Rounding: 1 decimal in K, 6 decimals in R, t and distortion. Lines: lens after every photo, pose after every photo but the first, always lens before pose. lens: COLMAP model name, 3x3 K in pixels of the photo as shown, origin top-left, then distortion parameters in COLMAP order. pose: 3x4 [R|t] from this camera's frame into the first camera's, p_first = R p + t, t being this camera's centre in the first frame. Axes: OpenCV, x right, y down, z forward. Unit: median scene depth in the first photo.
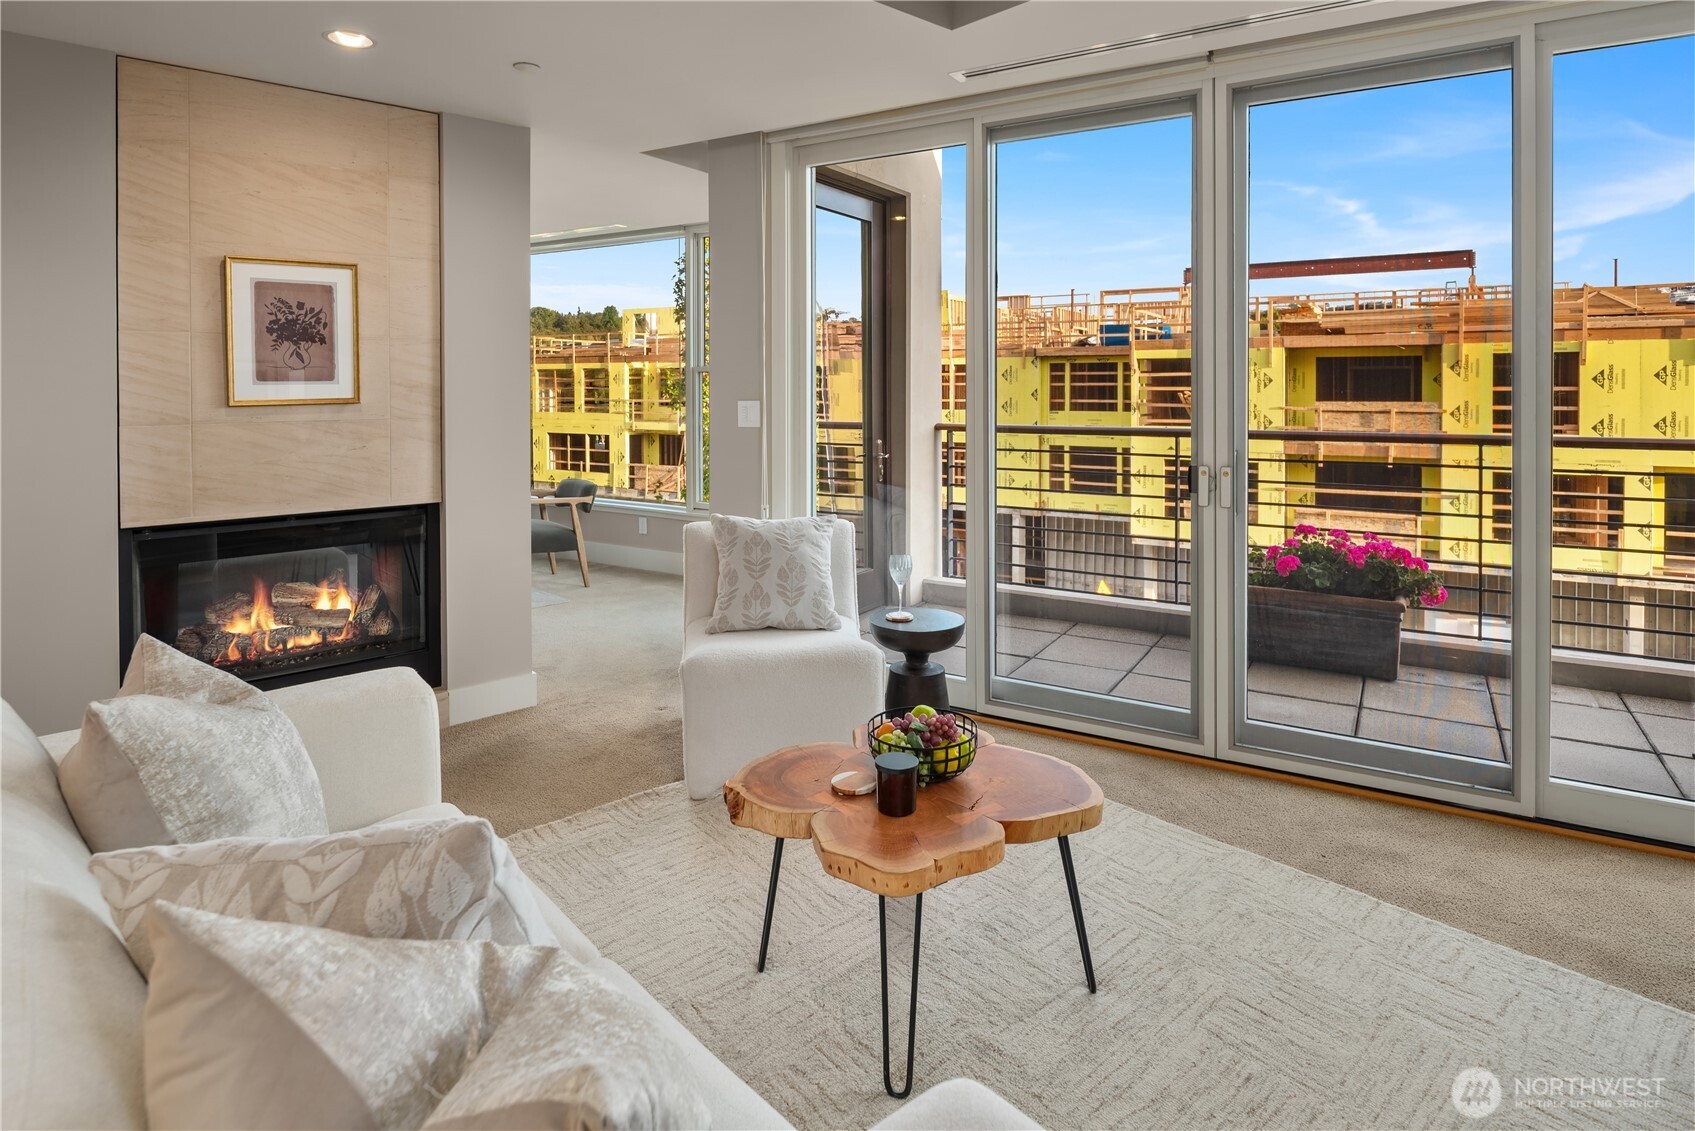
lens RADIAL K [[917.6, 0, 855.5], [0, 917.6, 394.8], [0, 0, 1]] dist [-0.000319, -0.005697]
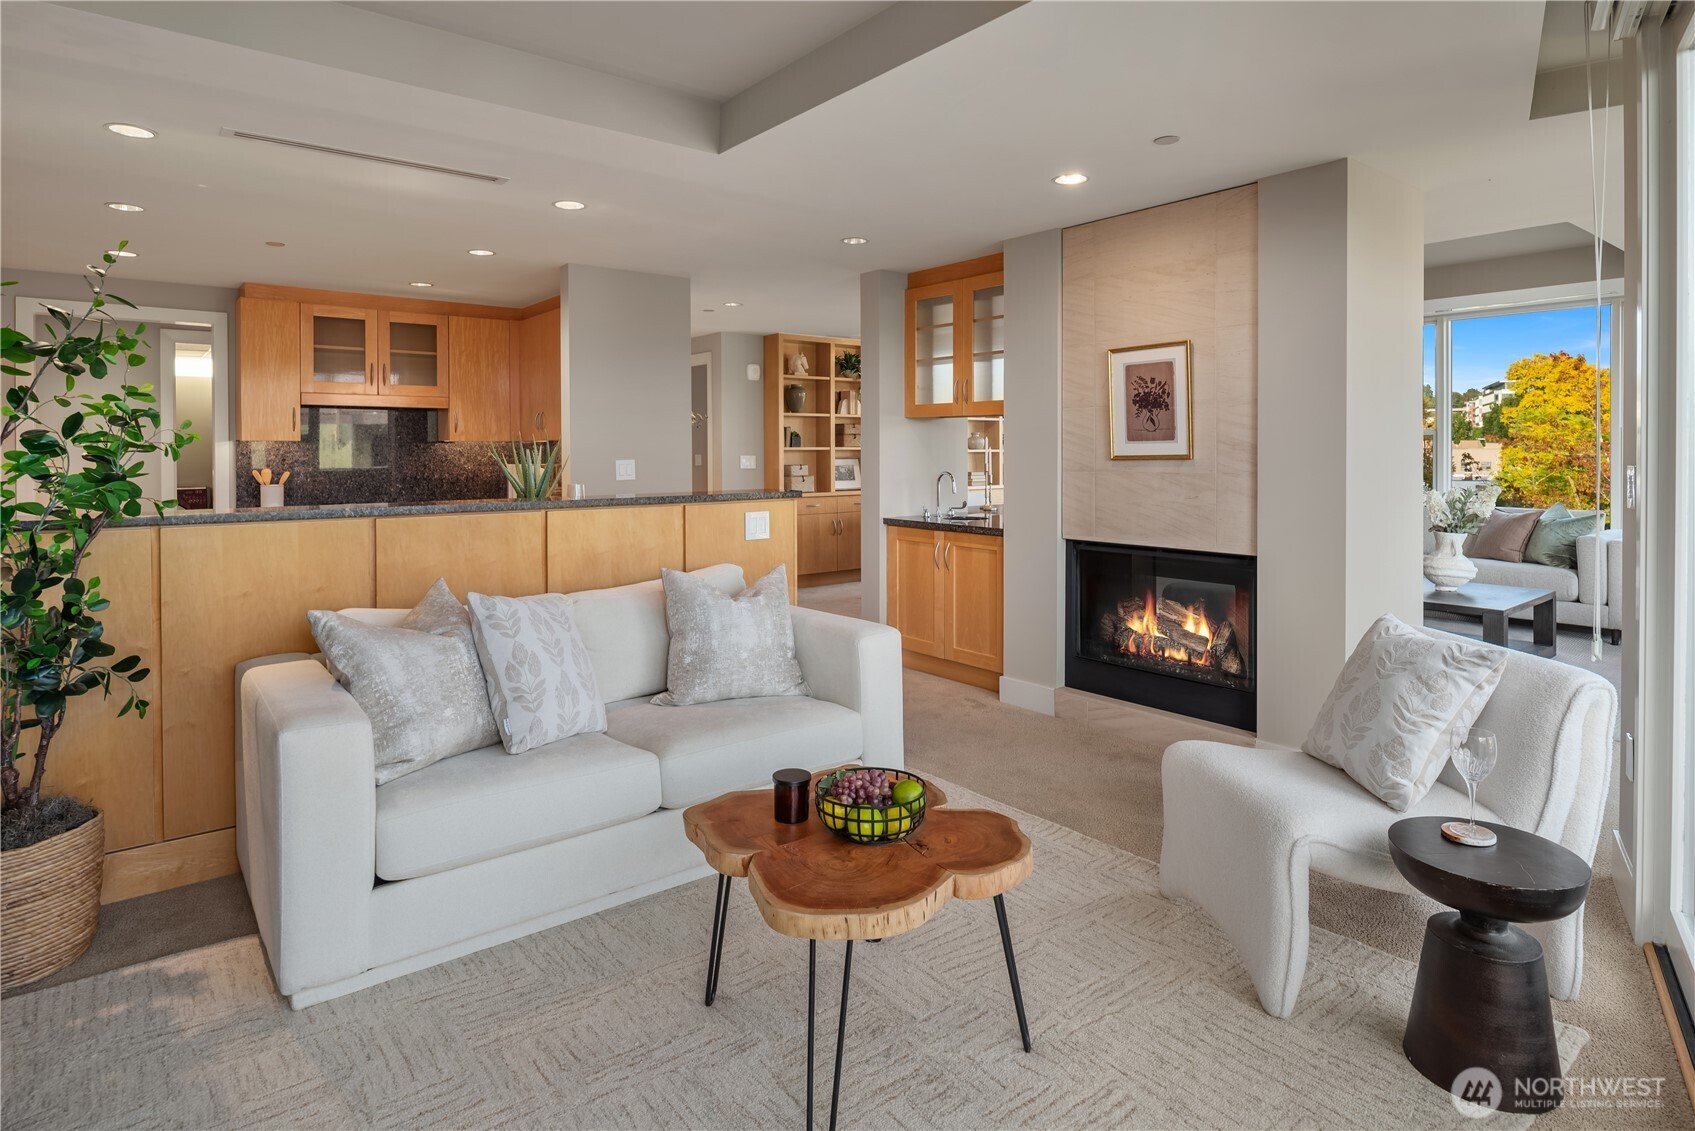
lens RADIAL K [[917.6, 0, 843.2], [0, 917.6, 456.0], [0, 0, 1]] dist [-0.000319, -0.005697]
pose [[-0.056601, 0.005748, -0.998380, 0.634843], [-0.008964, 0.999940, 0.006265, 0.001735], [0.998357, 0.009304, -0.056546, 0.615345]]
